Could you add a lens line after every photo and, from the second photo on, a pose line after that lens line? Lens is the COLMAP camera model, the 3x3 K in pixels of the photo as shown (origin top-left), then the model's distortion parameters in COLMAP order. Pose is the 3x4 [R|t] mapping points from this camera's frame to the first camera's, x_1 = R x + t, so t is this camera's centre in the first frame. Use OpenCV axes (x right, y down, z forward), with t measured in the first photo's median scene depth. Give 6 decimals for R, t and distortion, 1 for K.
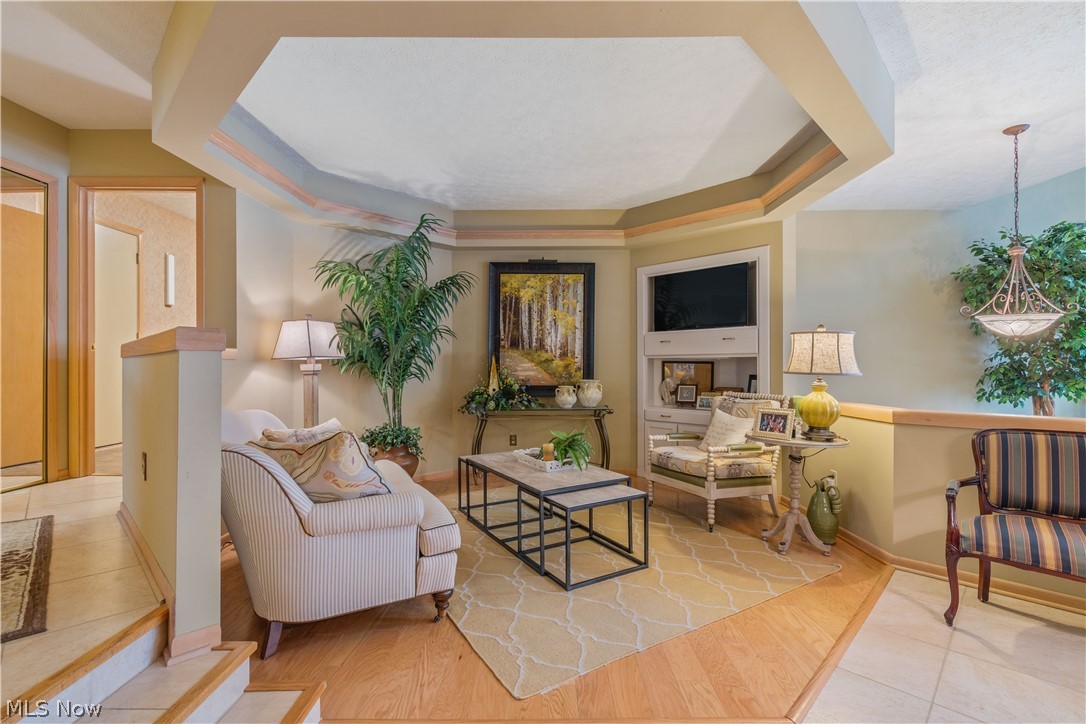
lens RADIAL K [[486.5, 0, 543.0], [0, 486.5, 362.0], [0, 0, 1]] dist [0.000829, -0.000012]
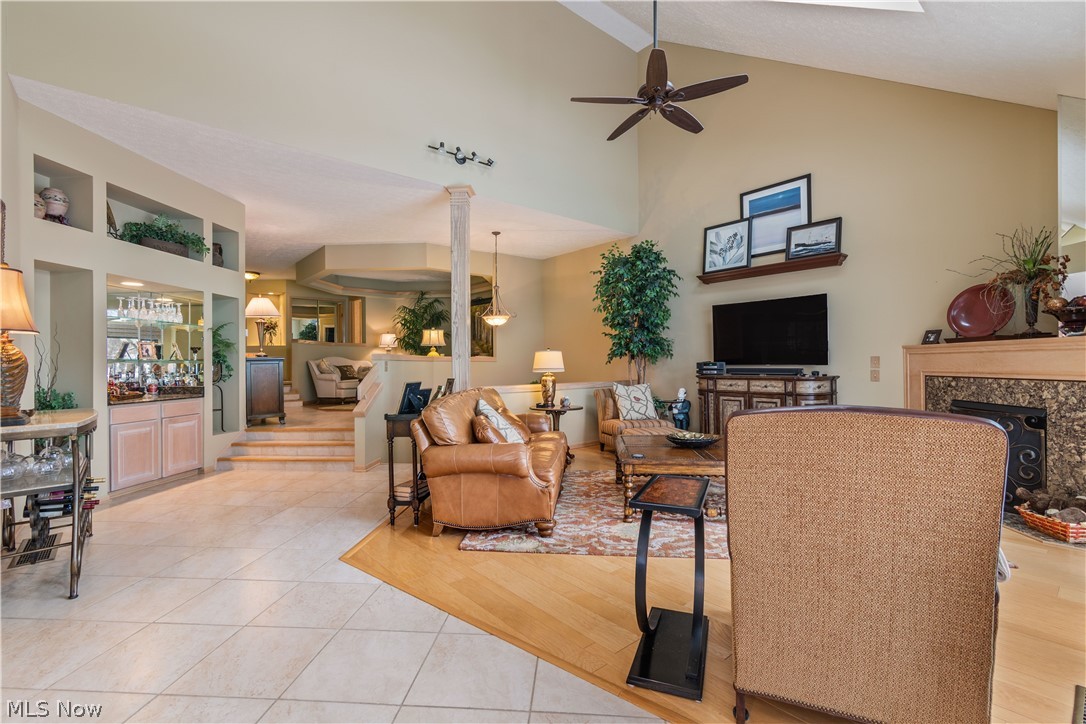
lens RADIAL K [[486.5, 0, 543.0], [0, 486.5, 362.0], [0, 0, 1]] dist [0.000829, -0.000012]
pose [[0.650757, -0.004329, -0.759273, 1.865071], [0.008265, 0.999965, 0.001382, 0.074220], [0.759241, -0.007174, 0.650770, -0.191719]]
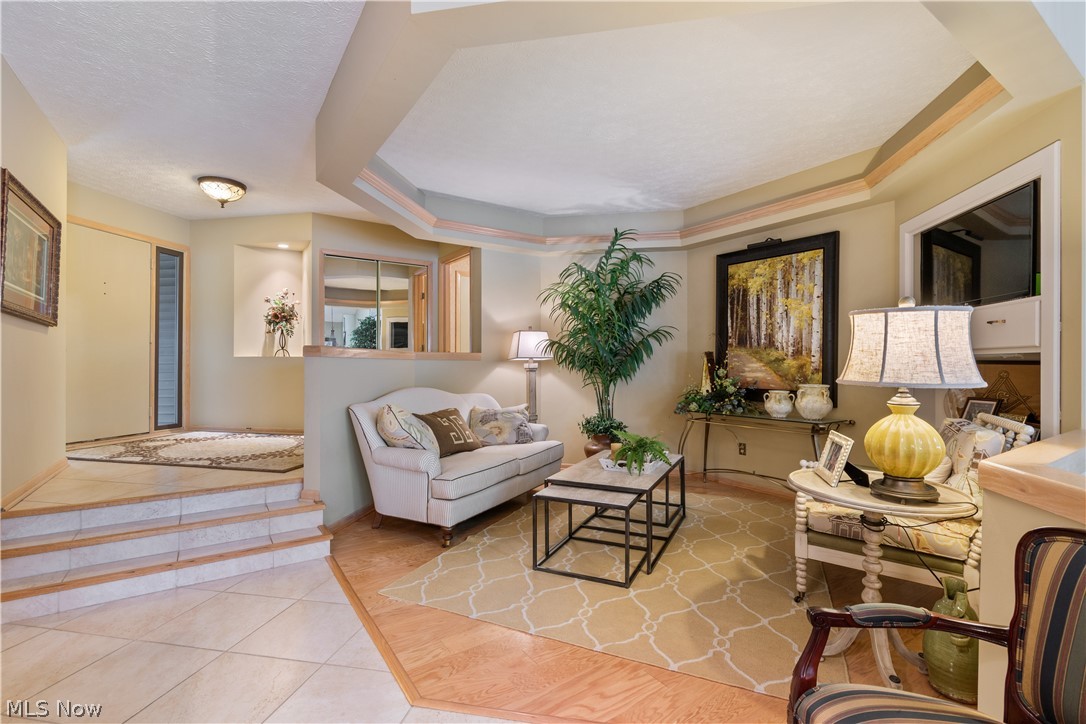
lens RADIAL K [[486.5, 0, 543.0], [0, 486.5, 362.0], [0, 0, 1]] dist [0.000829, -0.000012]
pose [[0.565584, 0.001014, -0.824690, 0.490038], [0.000488, 0.999999, 0.001564, -0.001016], [0.824691, -0.001287, 0.565582, 0.199442]]
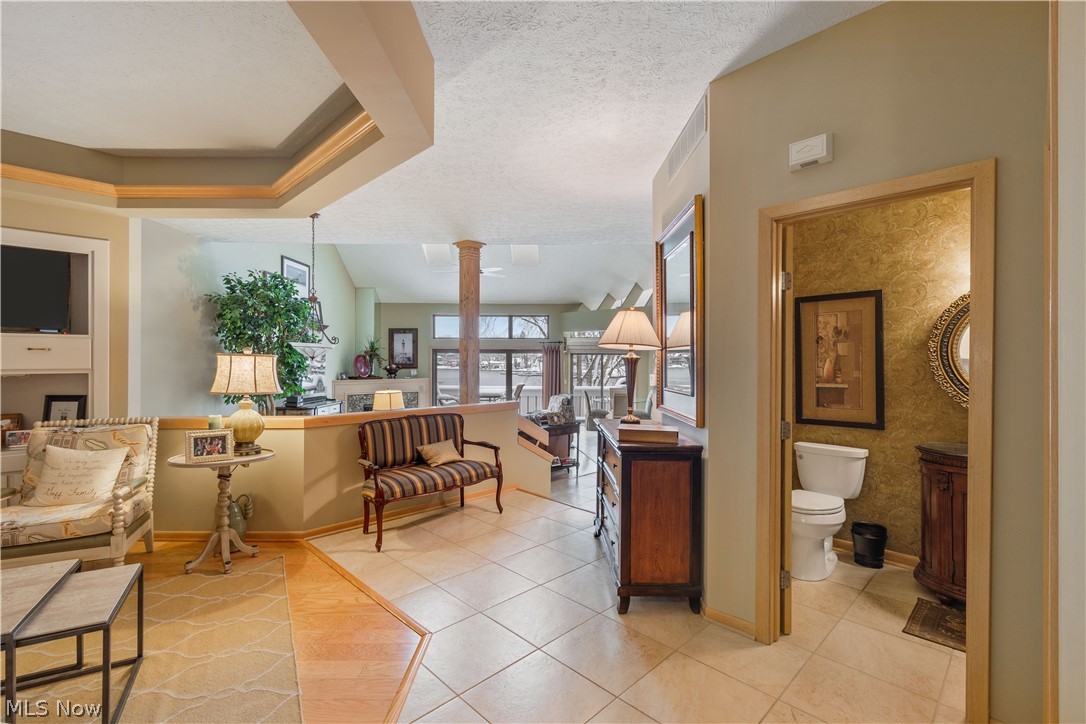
lens RADIAL K [[477.4, 0, 543.0], [0, 477.4, 362.0], [0, 0, 1]] dist [0.000673, -0.000219]
pose [[0.002664, 0.001443, 0.999995, -0.302142], [-0.008644, 0.999962, -0.001420, -0.029804], [-0.999959, -0.008641, 0.002676, 0.206098]]
